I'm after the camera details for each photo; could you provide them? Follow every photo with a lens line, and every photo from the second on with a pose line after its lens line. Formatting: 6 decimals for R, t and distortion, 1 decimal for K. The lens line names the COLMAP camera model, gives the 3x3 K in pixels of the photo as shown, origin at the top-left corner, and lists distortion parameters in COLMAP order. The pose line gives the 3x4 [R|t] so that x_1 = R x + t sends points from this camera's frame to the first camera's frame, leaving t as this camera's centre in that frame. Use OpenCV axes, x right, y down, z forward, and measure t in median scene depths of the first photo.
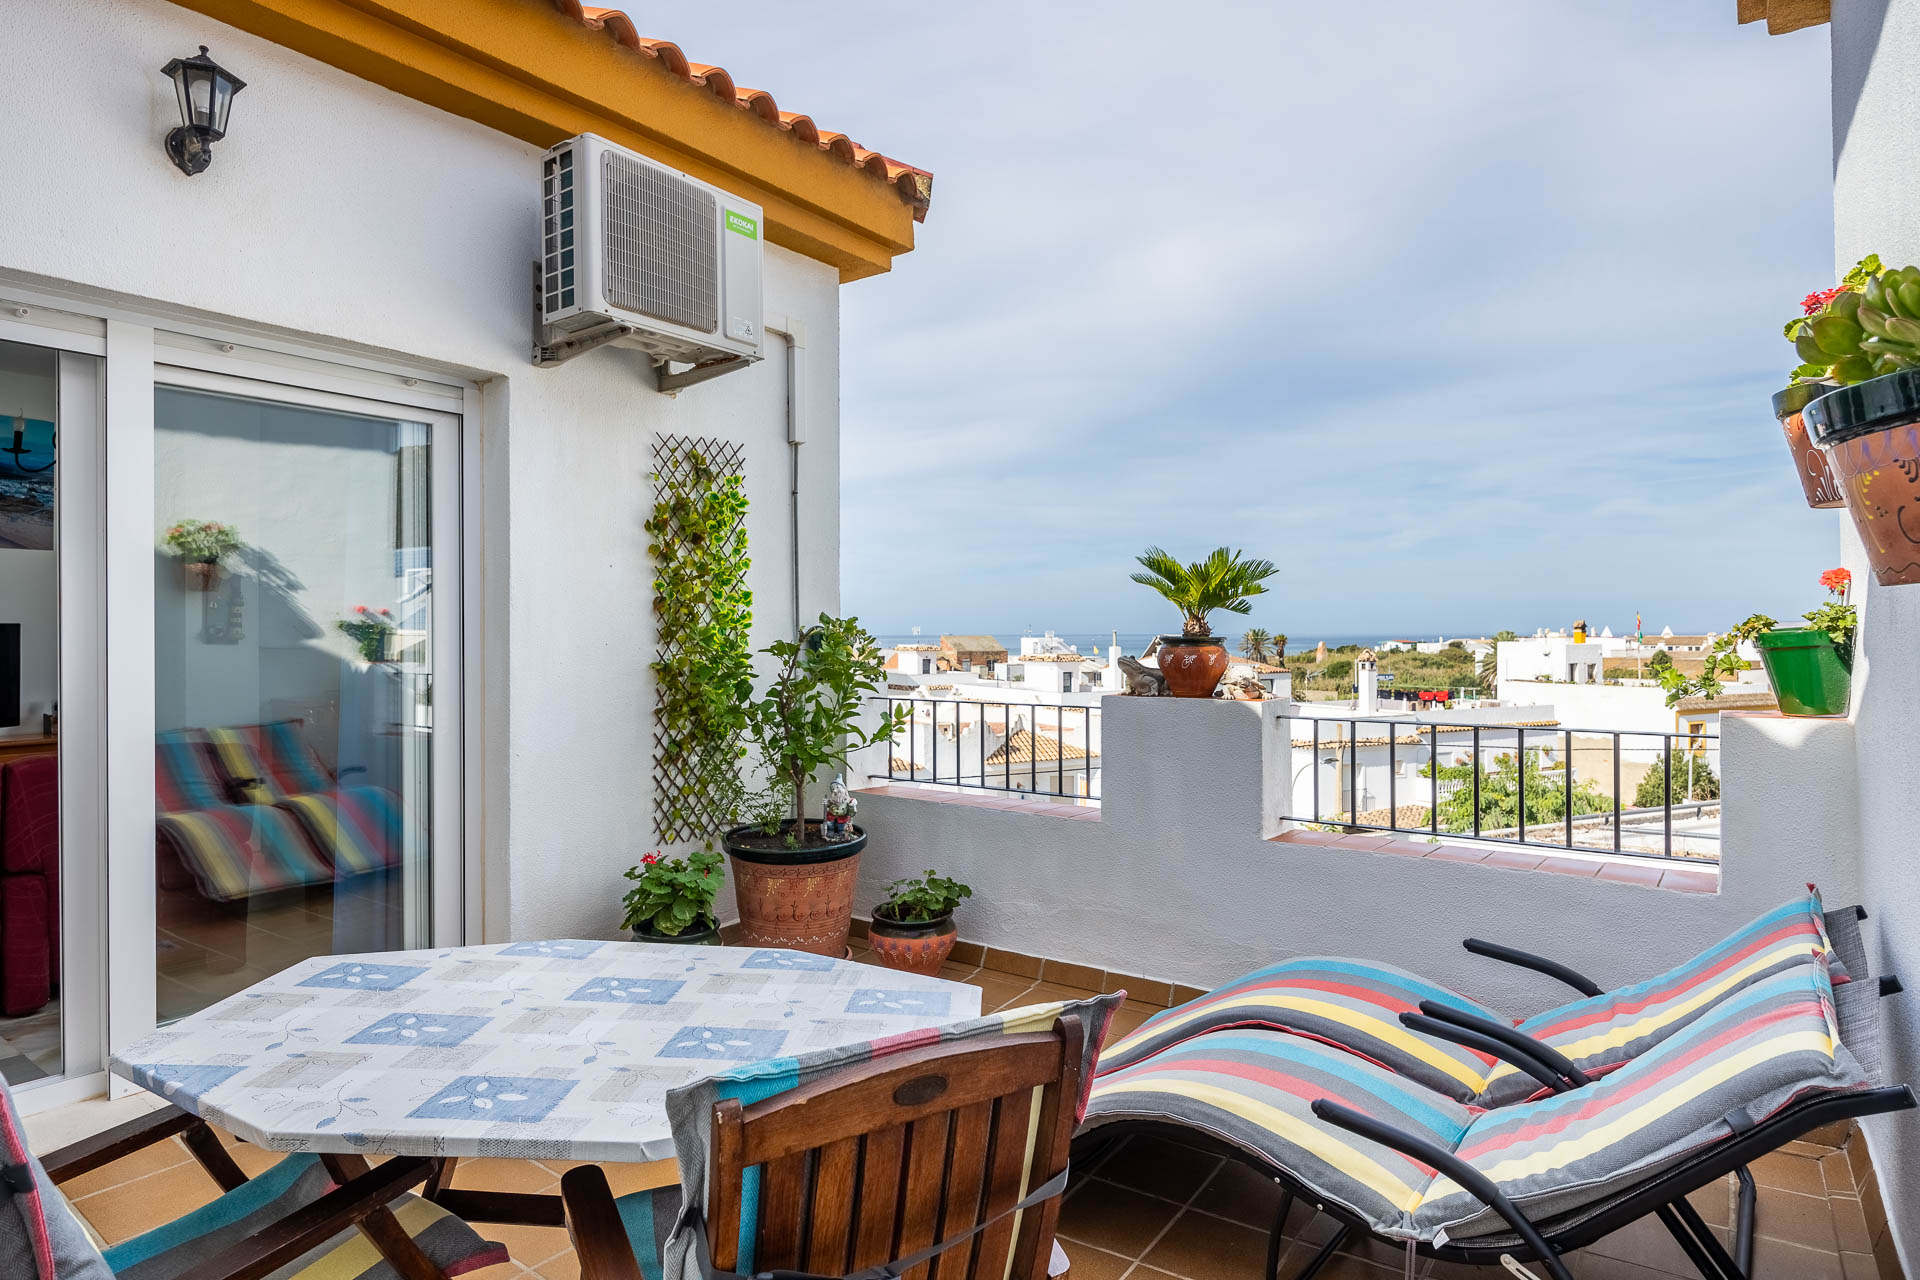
lens RADIAL K [[1074.4, 0, 952.9], [0, 1074.4, 644.0], [0, 0, 1]] dist [0.004738, 0.001653]
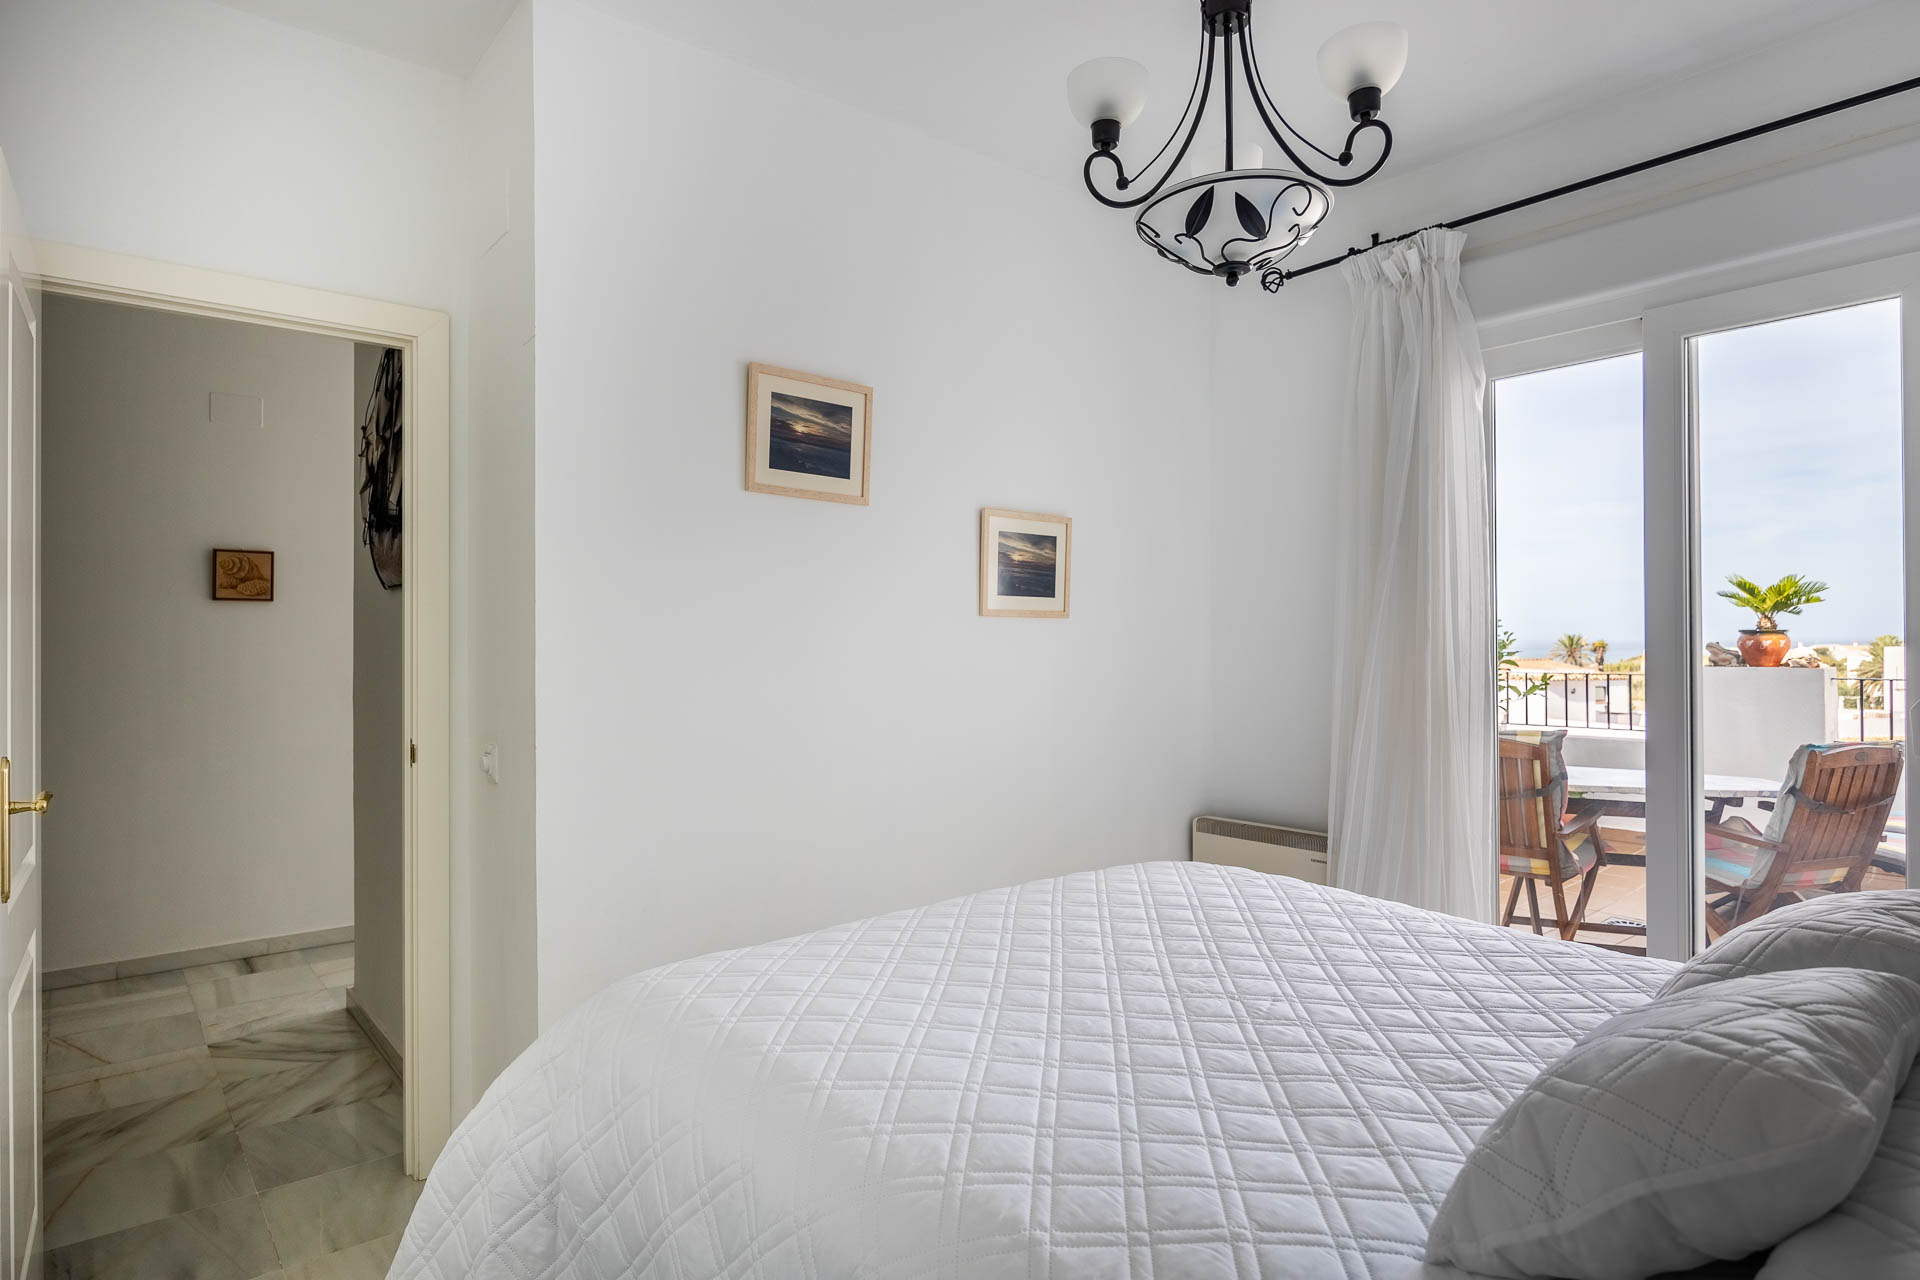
lens RADIAL K [[1074.4, 0, 952.9], [0, 1074.4, 644.0], [0, 0, 1]] dist [0.004738, 0.001653]
pose [[0.973779, 0.000403, -0.227496, -0.600812], [-0.001967, 0.999976, -0.006647, 0.028620], [0.227488, 0.006920, 0.973756, -0.865912]]
